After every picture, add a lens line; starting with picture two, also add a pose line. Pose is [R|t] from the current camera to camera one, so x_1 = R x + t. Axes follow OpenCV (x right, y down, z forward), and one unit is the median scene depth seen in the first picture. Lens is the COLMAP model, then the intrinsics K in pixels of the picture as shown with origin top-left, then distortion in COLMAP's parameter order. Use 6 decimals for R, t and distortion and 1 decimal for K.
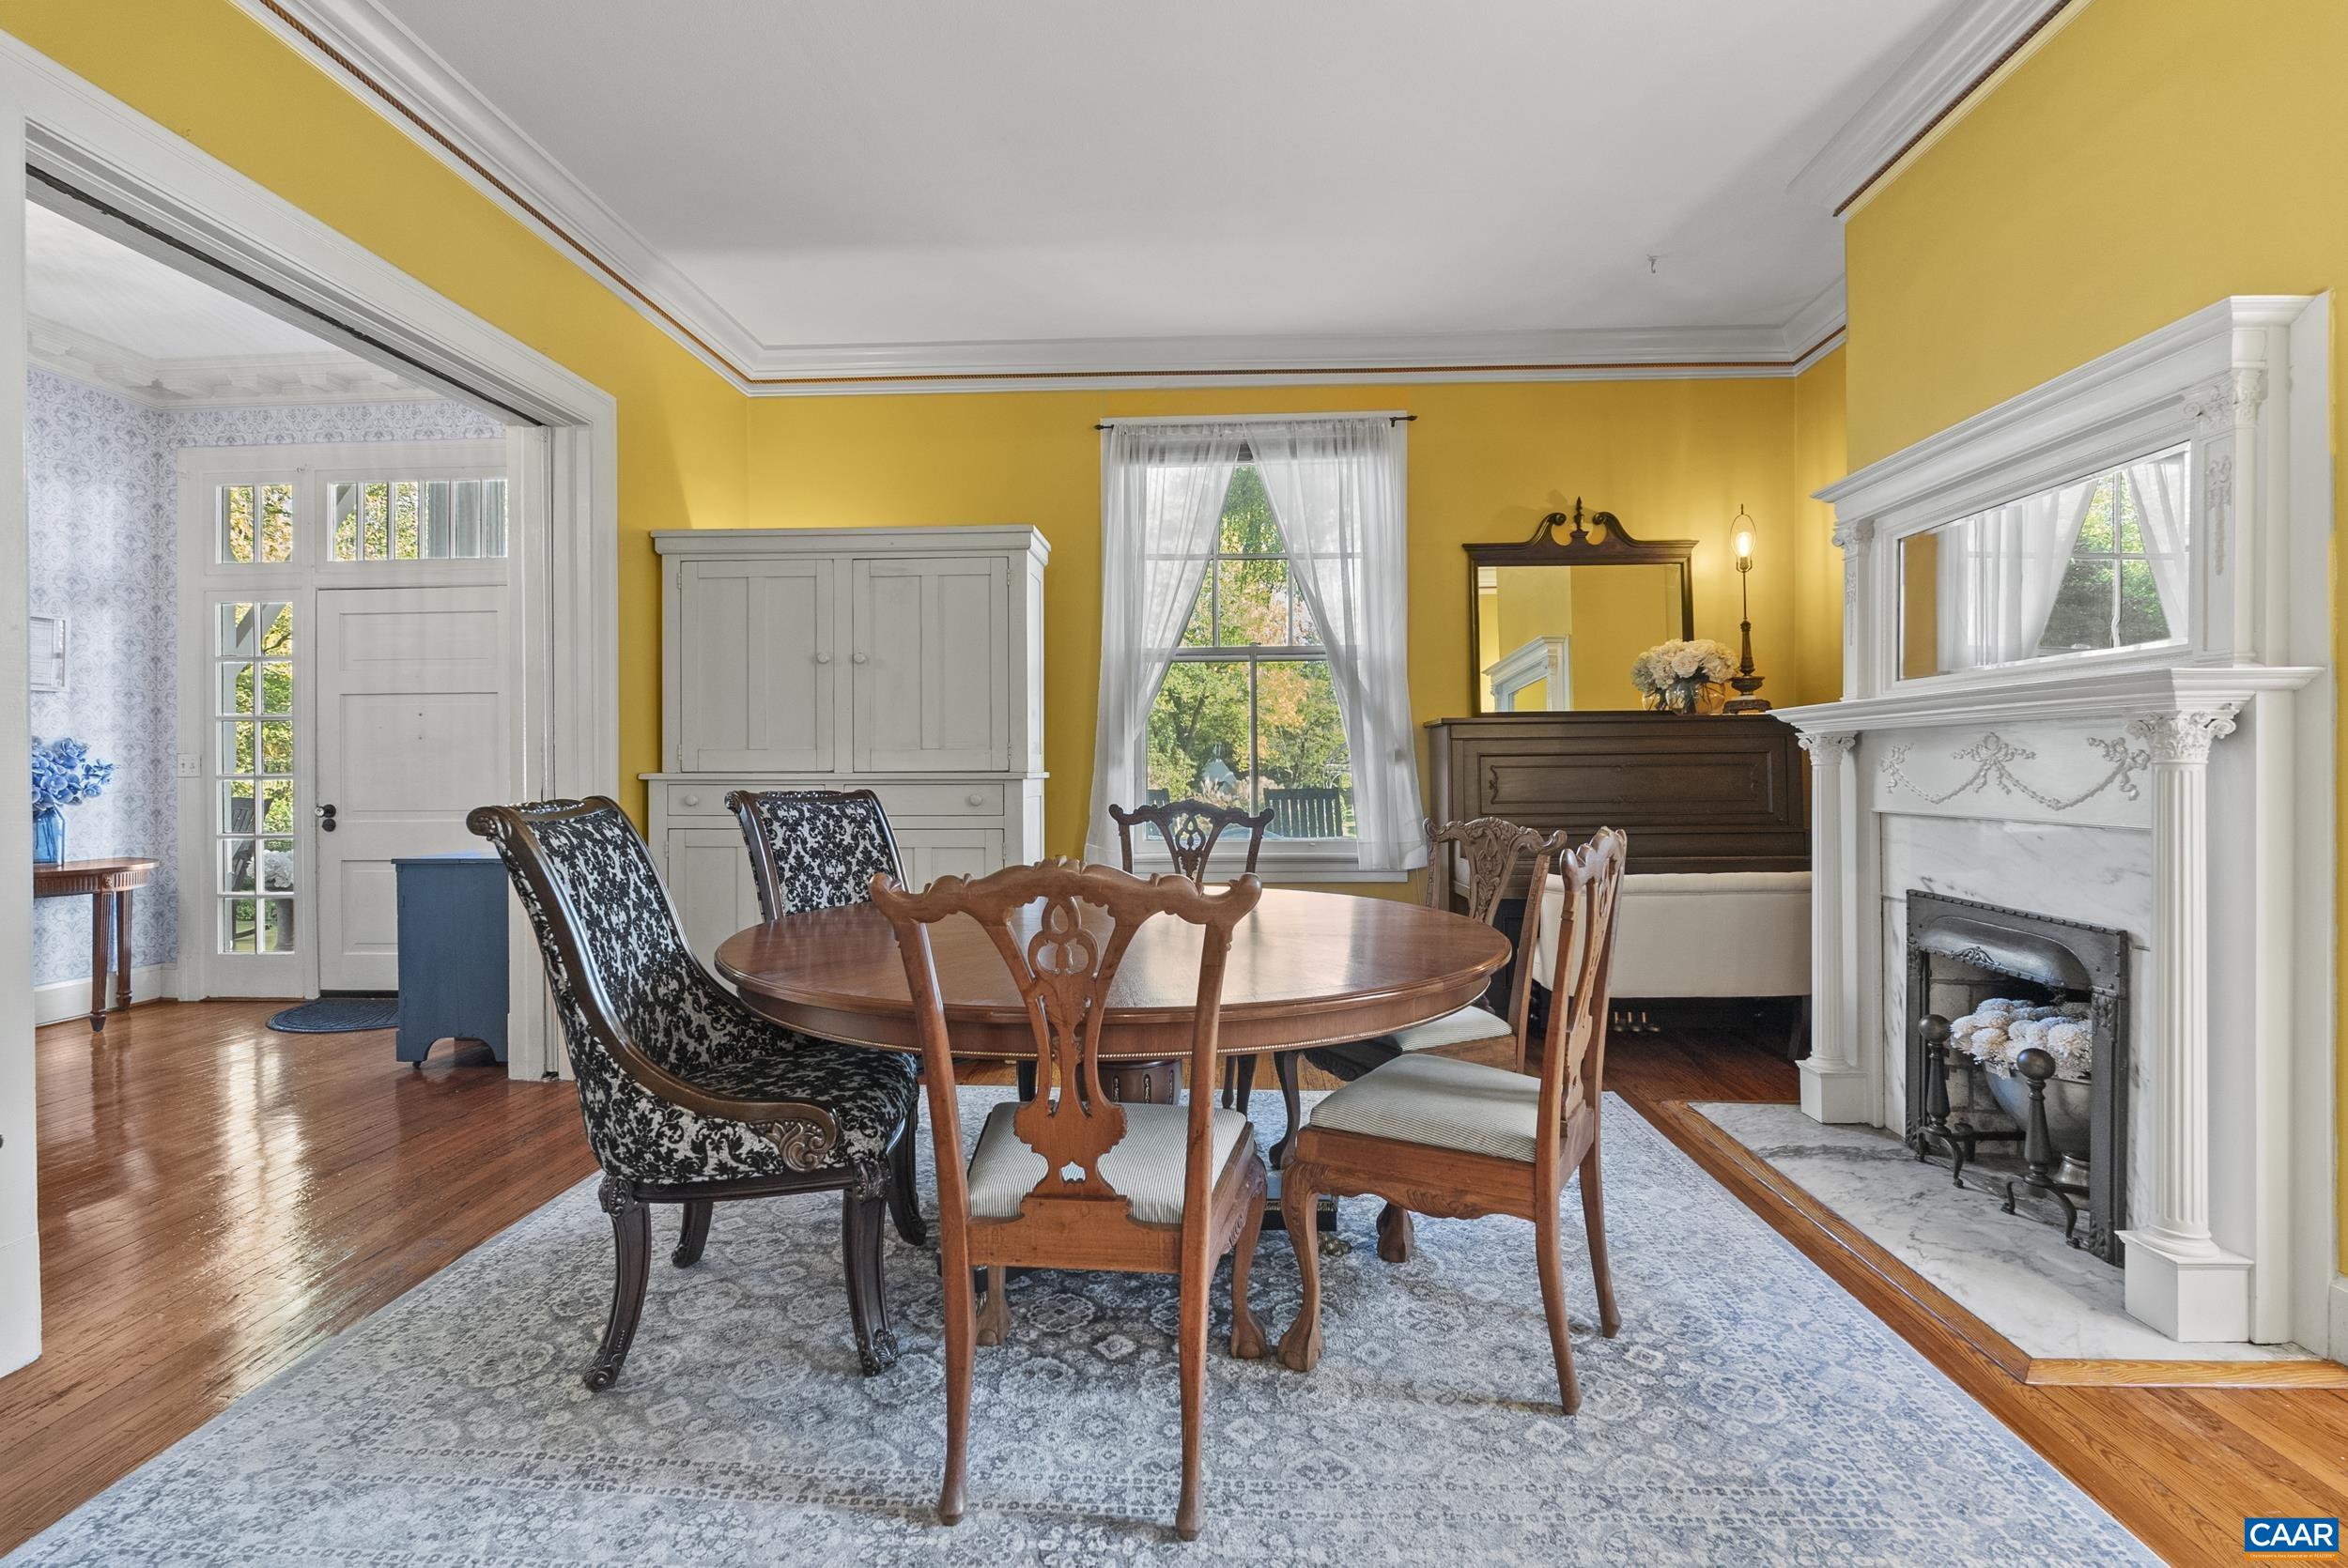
lens RADIAL K [[1020.7, 0, 1182.8], [0, 1020.7, 772.7], [0, 0, 1]] dist [-0.008289, 0.000500]
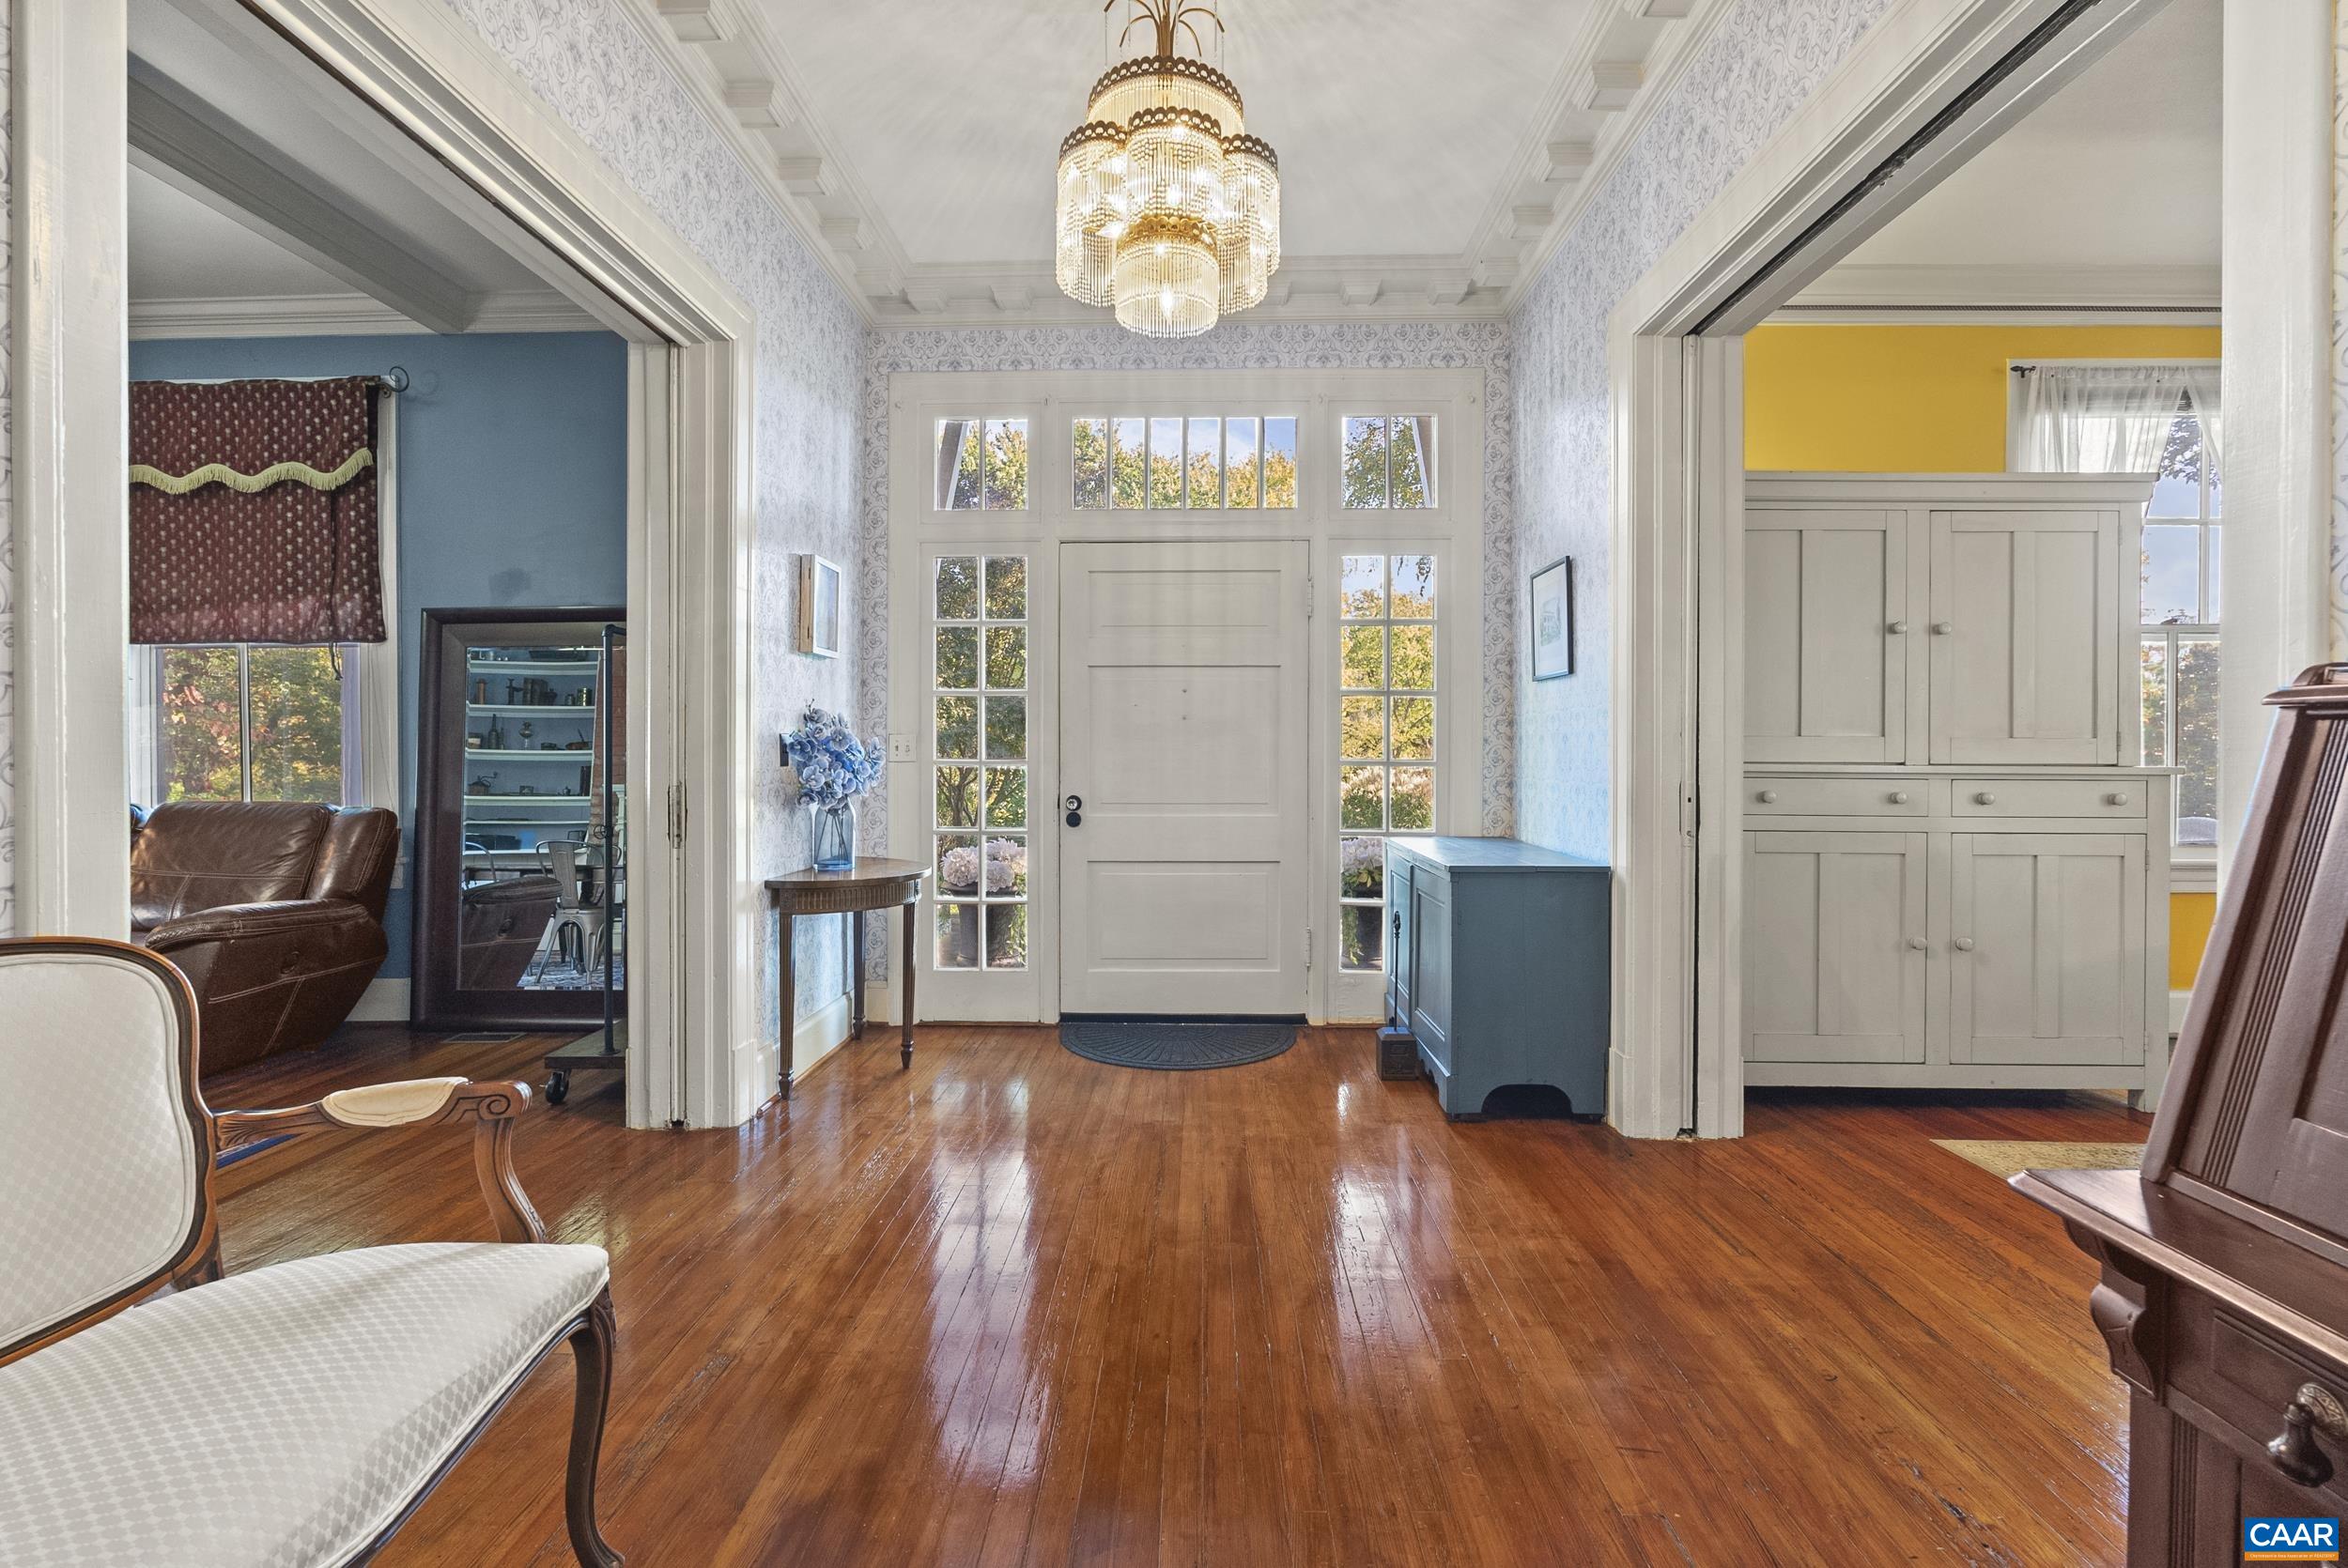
lens RADIAL K [[1020.7, 0, 1176.5], [0, 1020.7, 759.6], [0, 0, 1]] dist [-0.008289, 0.000500]
pose [[0.999657, 0.006774, 0.025309, -0.952018], [-0.006836, 0.999974, 0.002364, -0.001158], [-0.025292, -0.002536, 0.999677, 0.173968]]
